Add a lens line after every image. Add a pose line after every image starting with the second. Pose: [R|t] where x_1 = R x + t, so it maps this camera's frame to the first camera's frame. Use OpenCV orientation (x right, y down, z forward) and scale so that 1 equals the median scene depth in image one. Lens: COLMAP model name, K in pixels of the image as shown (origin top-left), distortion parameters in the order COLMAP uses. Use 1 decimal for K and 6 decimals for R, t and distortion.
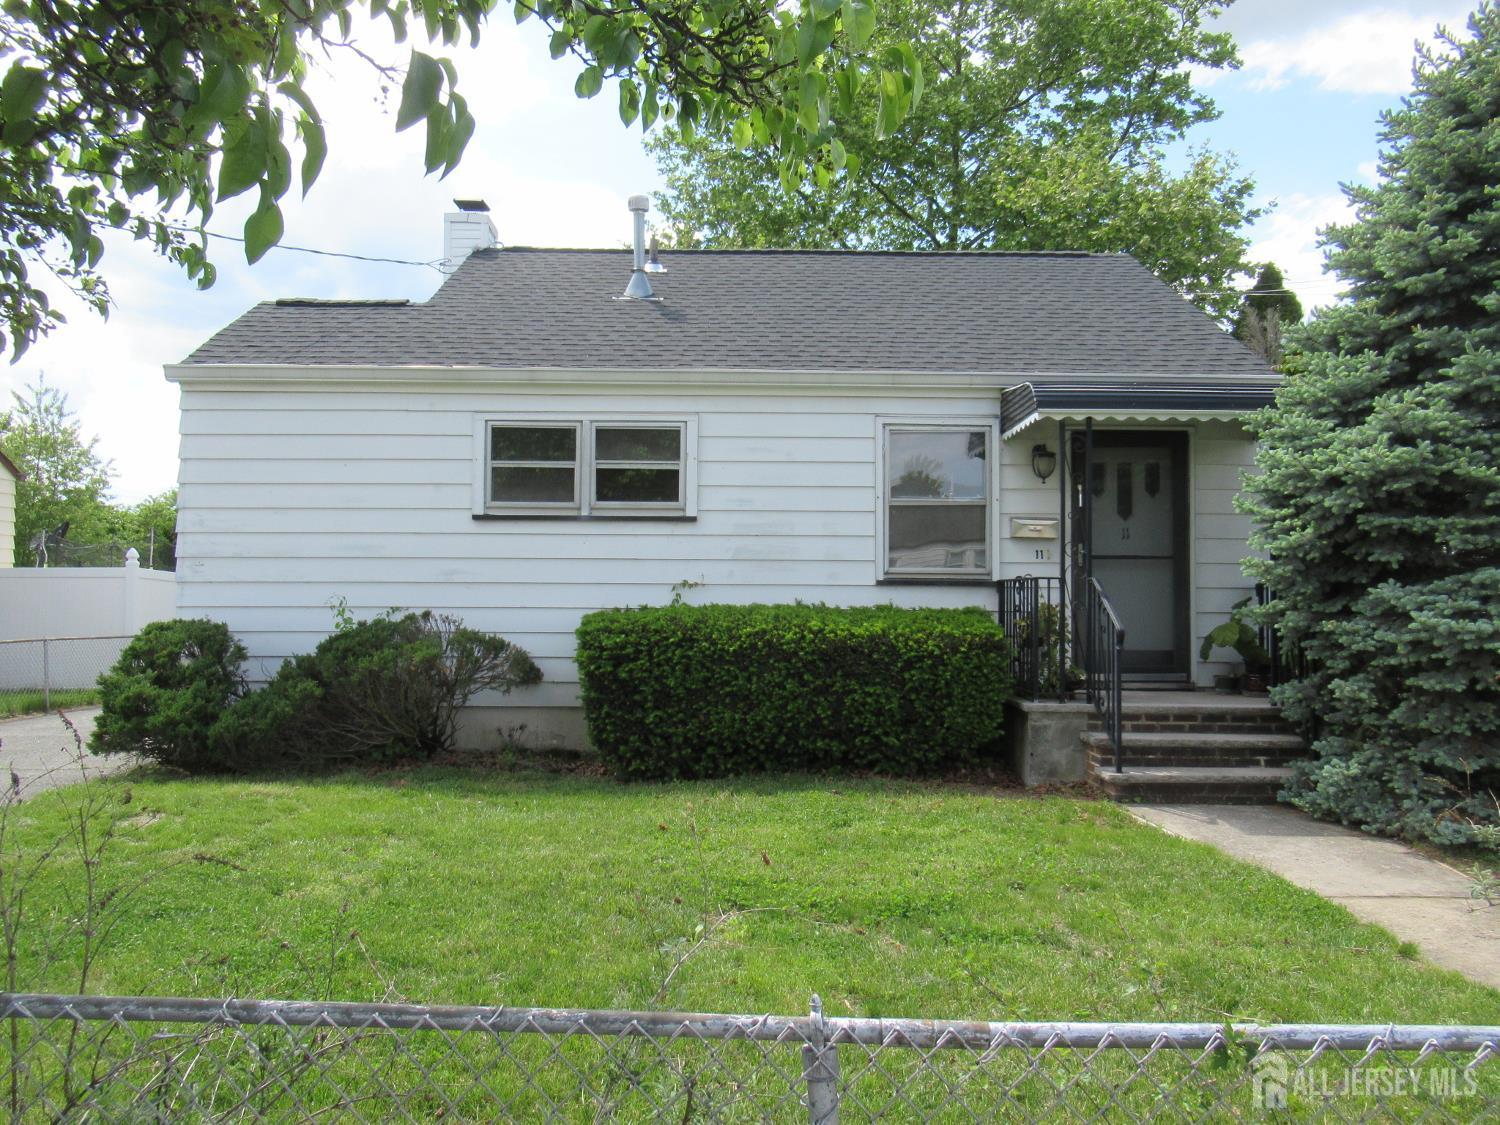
lens RADIAL K [[1108.2, 0, 745.1], [0, 1108.2, 563.7], [0, 0, 1]] dist [-0.004597, -0.008092]
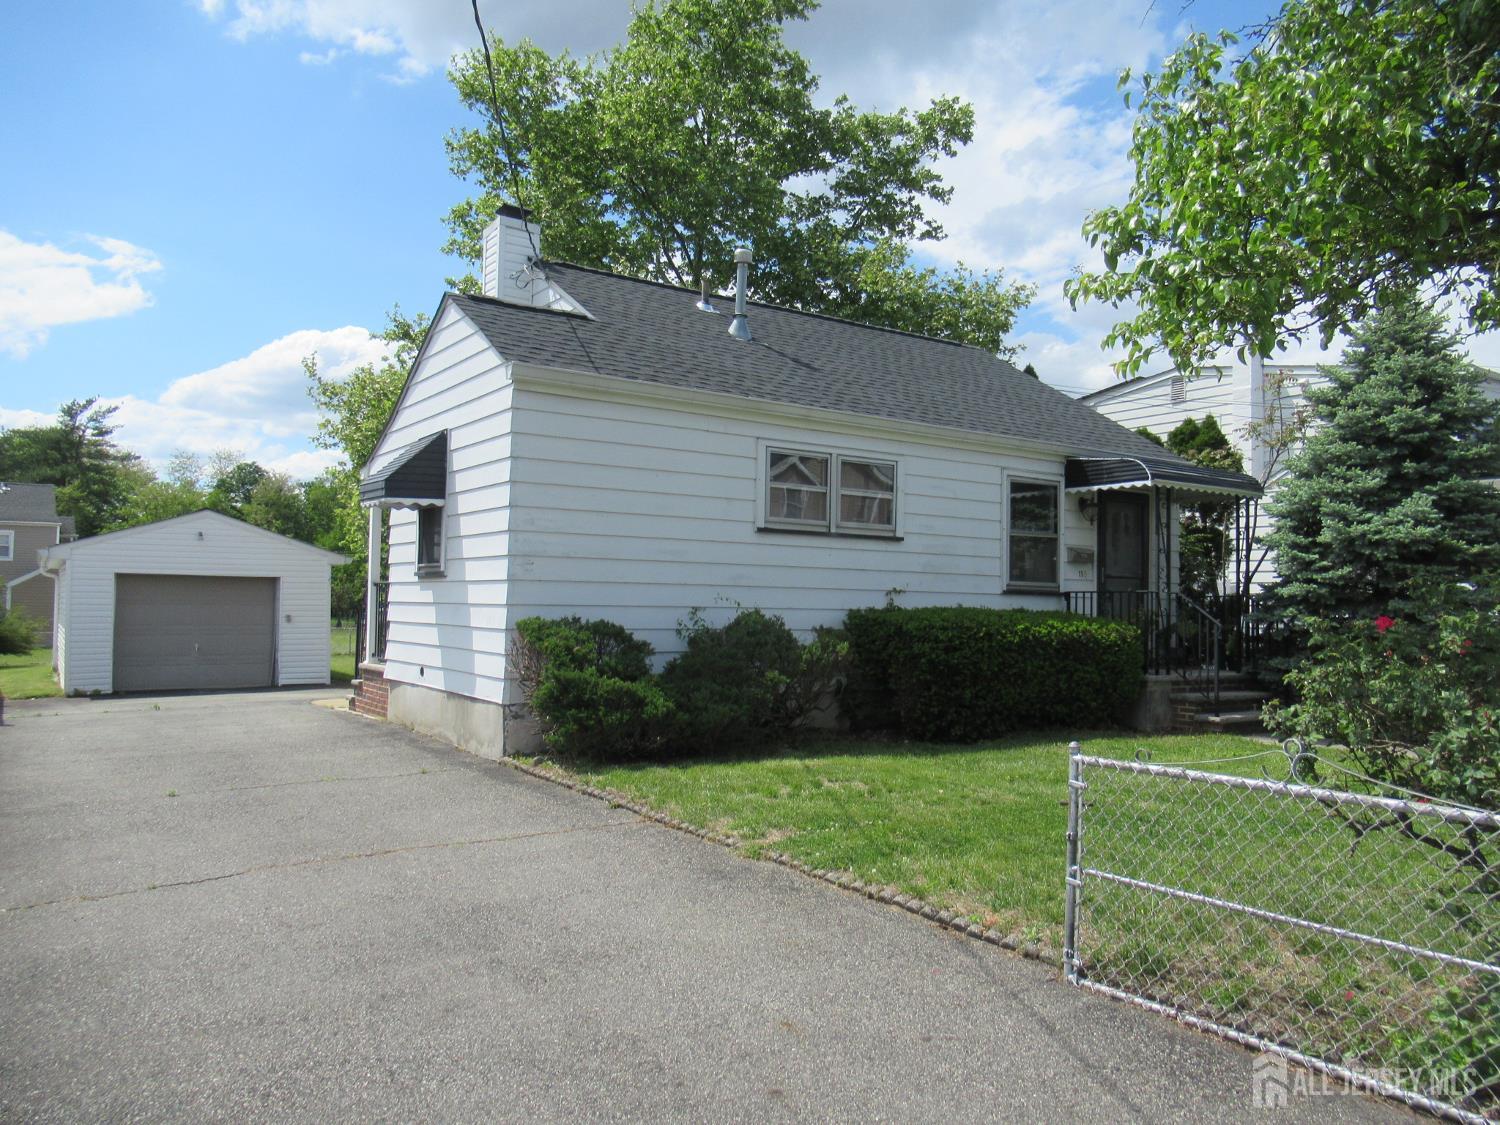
lens RADIAL K [[1108.2, 0, 738.2], [0, 1108.2, 557.1], [0, 0, 1]] dist [-0.004597, -0.008092]
pose [[0.839463, 0.034909, 0.542294, -0.885199], [-0.031700, 0.999381, -0.015263, 0.005207], [-0.542491, -0.004378, 0.840050, 0.040902]]
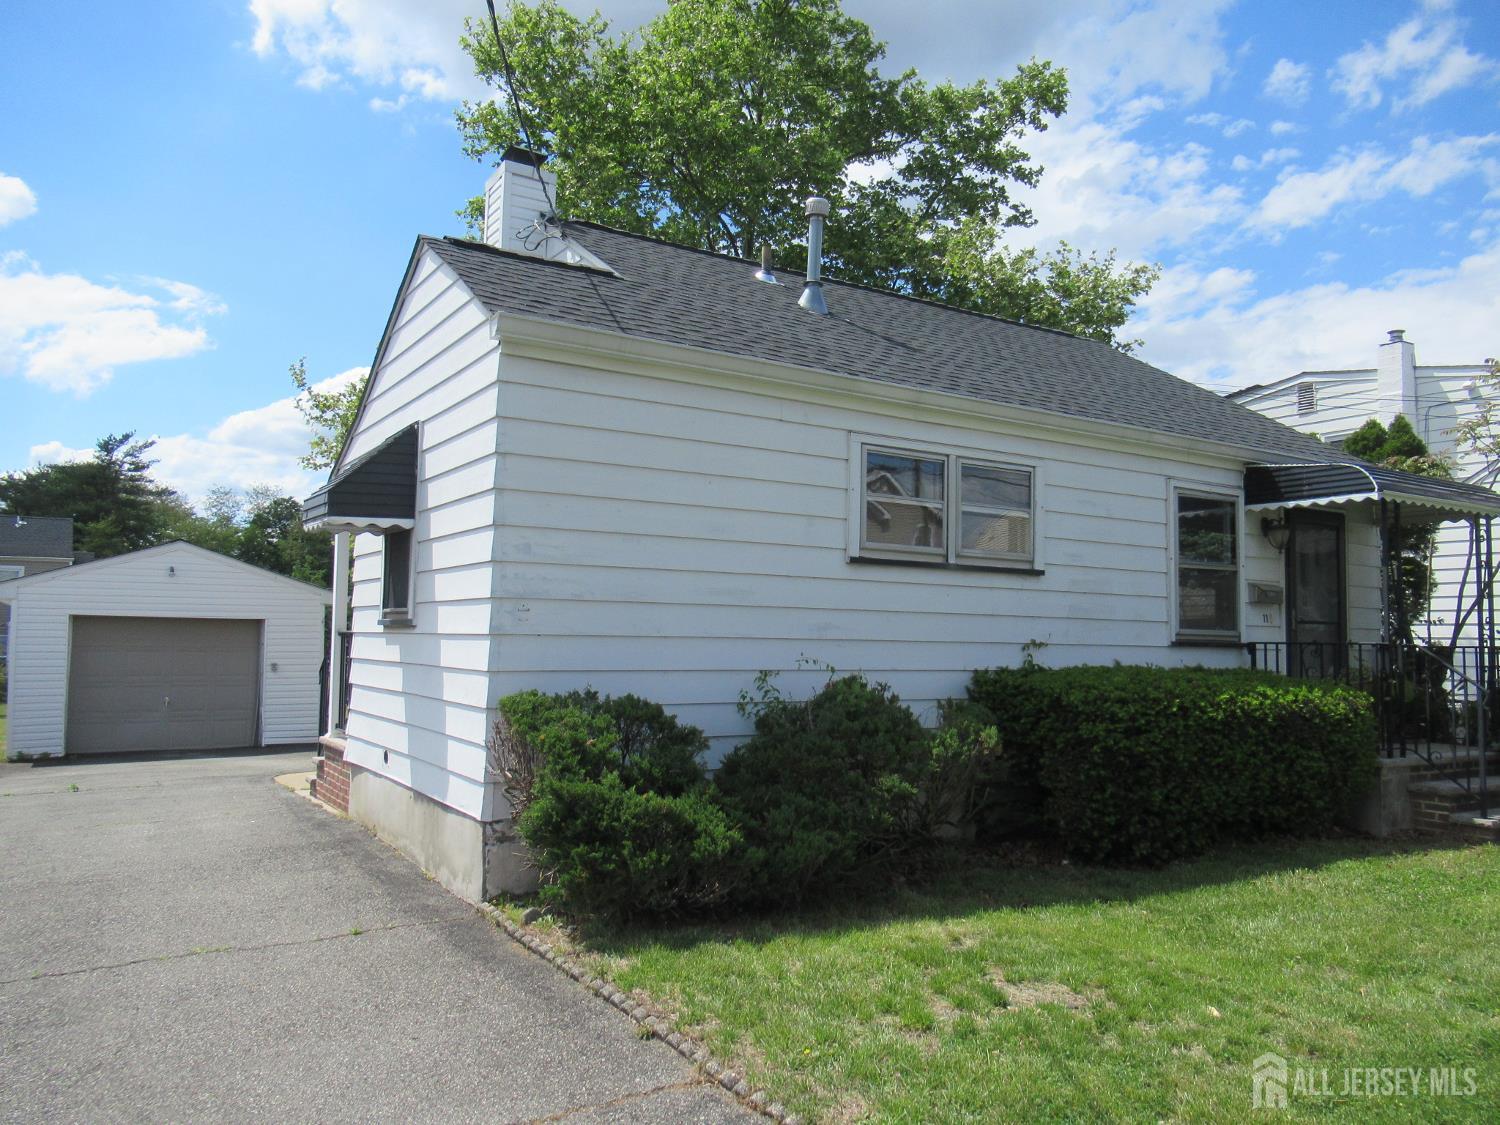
lens RADIAL K [[1108.2, 0, 741.2], [0, 1108.2, 567.1], [0, 0, 1]] dist [-0.004597, -0.008092]
pose [[0.856909, 0.044525, 0.513541, -0.733141], [-0.030110, 0.998885, -0.036363, -0.004141], [-0.514588, 0.015697, 0.857294, 0.339000]]
